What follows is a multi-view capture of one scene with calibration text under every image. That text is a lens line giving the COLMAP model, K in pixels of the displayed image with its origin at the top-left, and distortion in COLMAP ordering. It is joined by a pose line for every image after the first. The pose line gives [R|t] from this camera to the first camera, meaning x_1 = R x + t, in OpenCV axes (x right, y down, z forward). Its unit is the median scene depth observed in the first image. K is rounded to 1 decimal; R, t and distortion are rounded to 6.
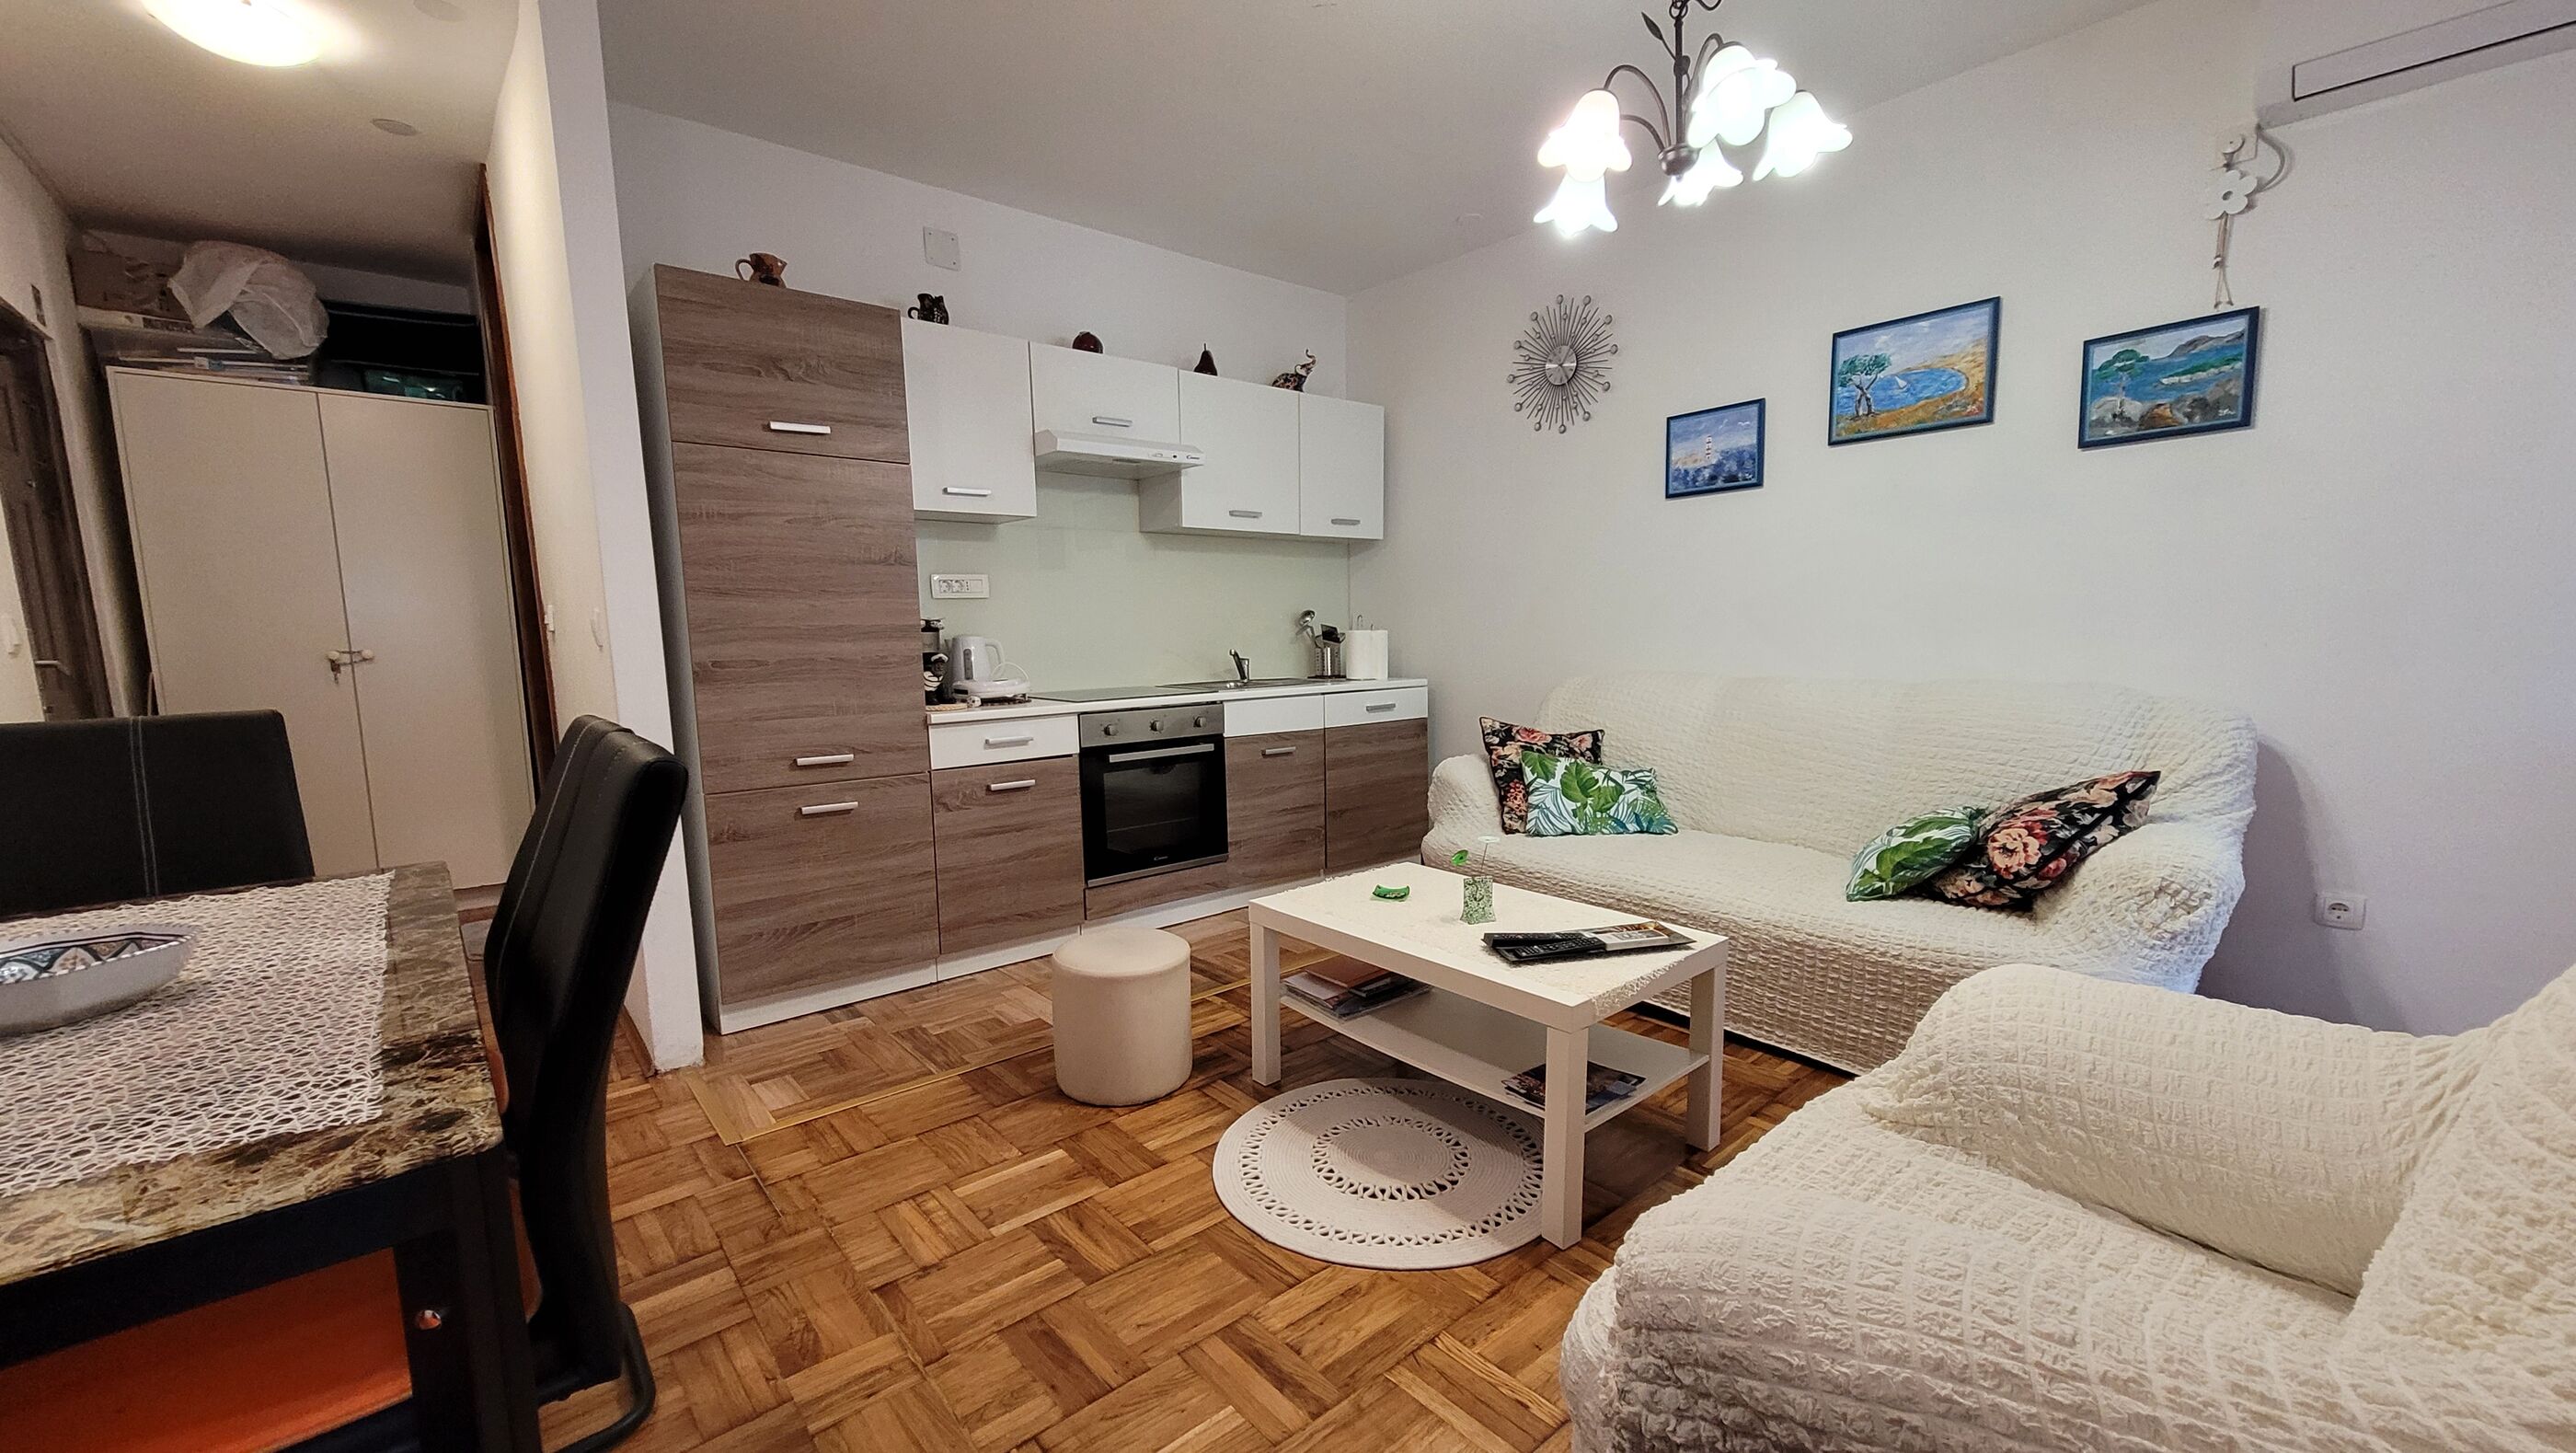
lens RADIAL K [[1012.5, 0, 1290.3], [0, 1012.5, 768.3], [0, 0, 1]] dist [0.014467, -0.004736]
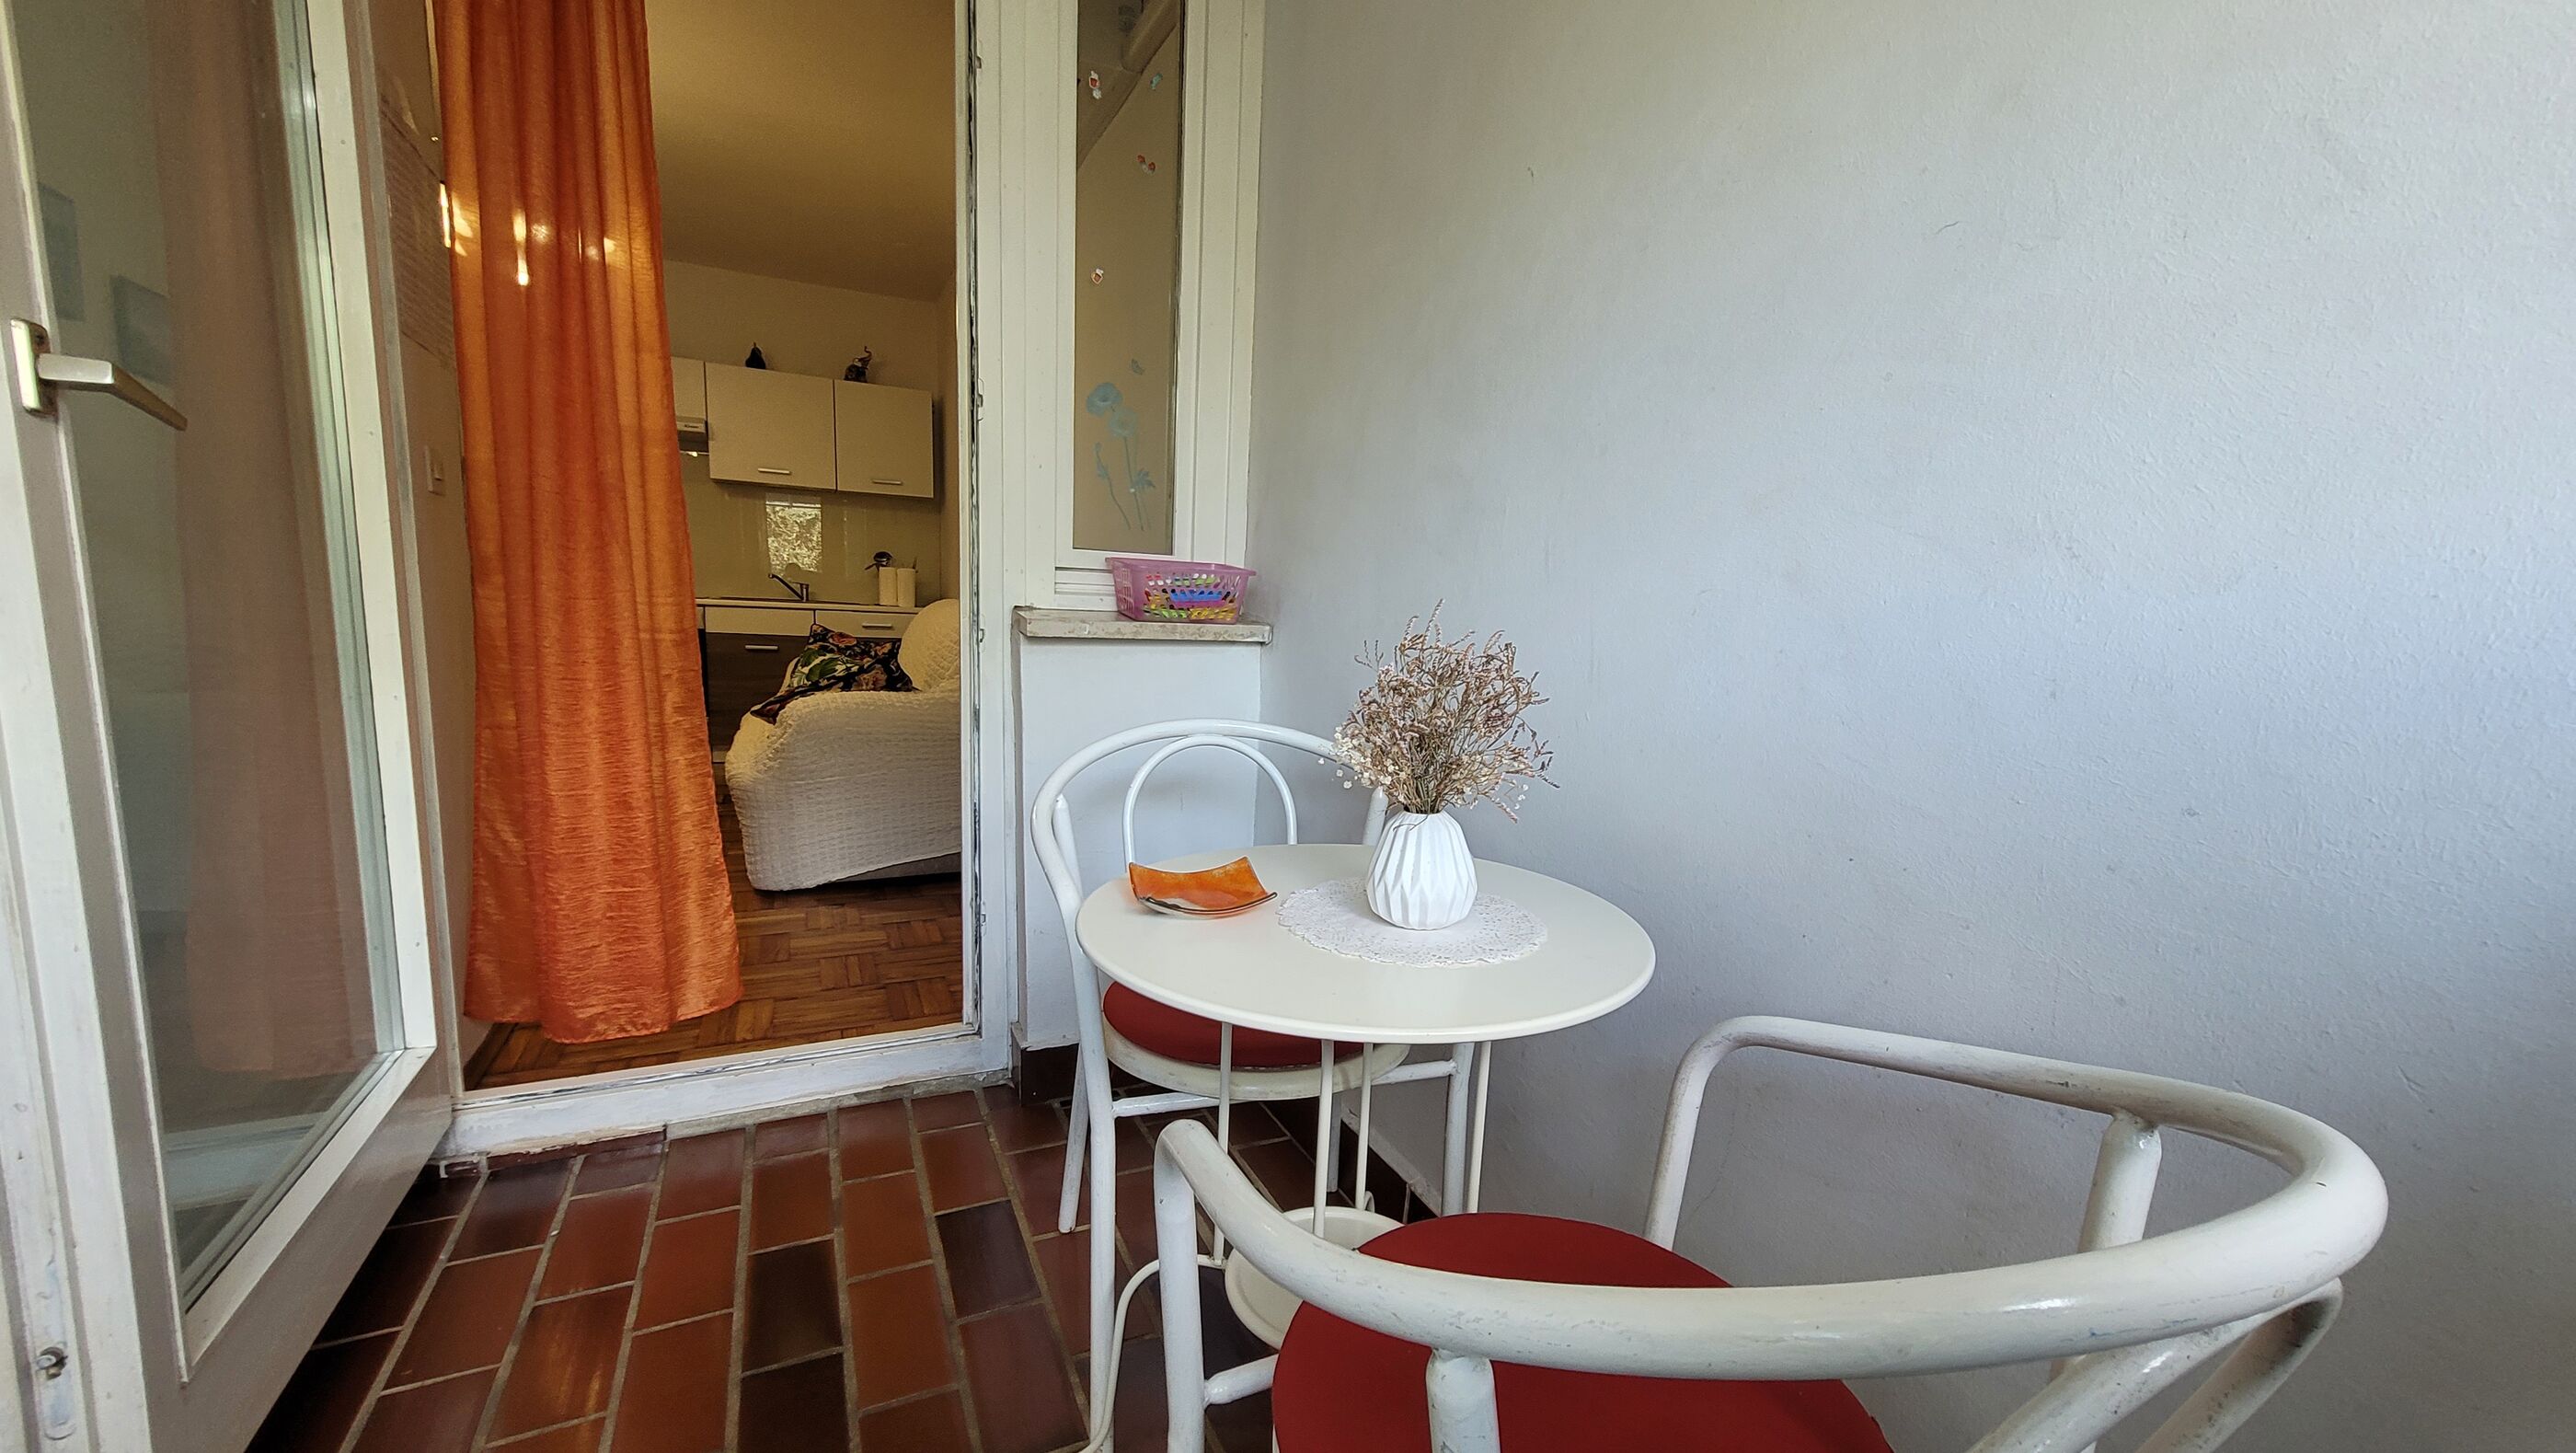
lens RADIAL K [[1015.8, 0, 1288.5], [0, 1015.8, 767.9], [0, 0, 1]] dist [0.009028, -0.002801]
pose [[0.969113, 0.096875, -0.226792, 1.231710], [-0.093522, 0.995290, 0.025510, 0.050135], [0.228195, -0.003512, 0.973609, -0.194767]]
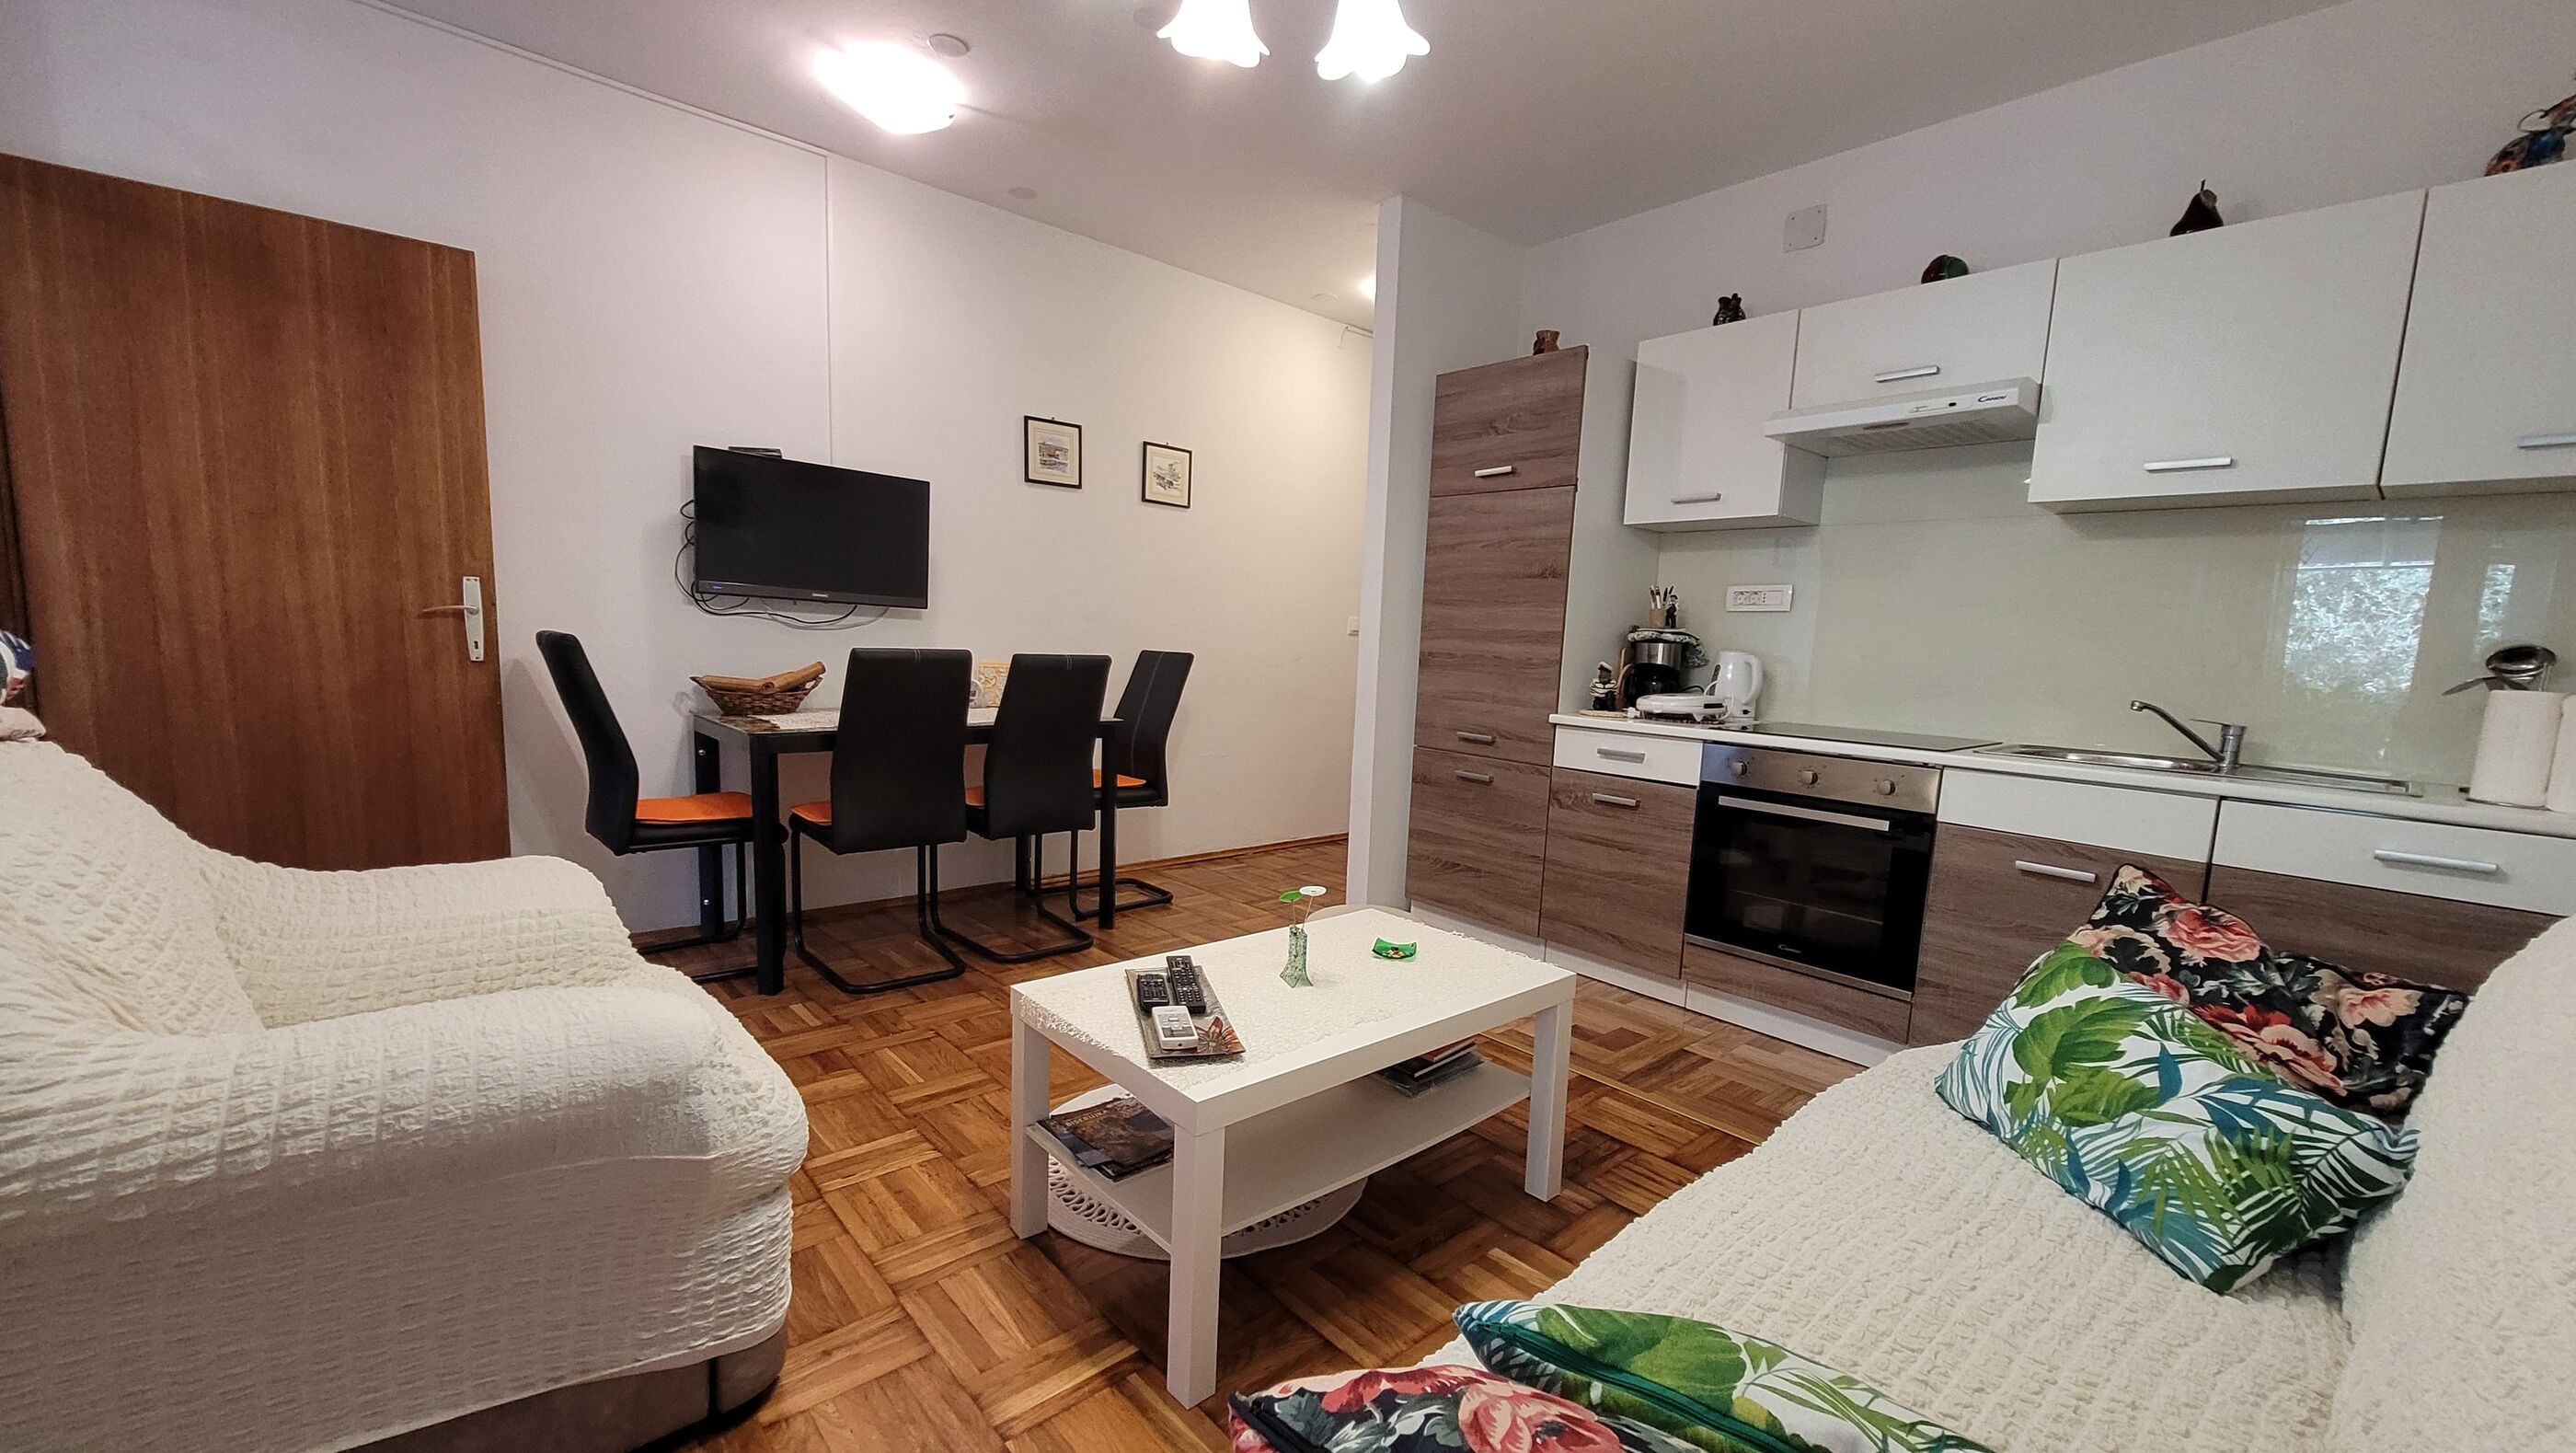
lens RADIAL K [[995.7, 0, 1269.3], [0, 995.7, 764.9], [0, 0, 1]] dist [0.014171, 0.000062]
pose [[0.018053, 0.150305, -0.988475, 0.684253], [-0.185552, 0.971966, 0.144406, -0.095824], [0.982469, 0.180806, 0.045436, 0.647382]]
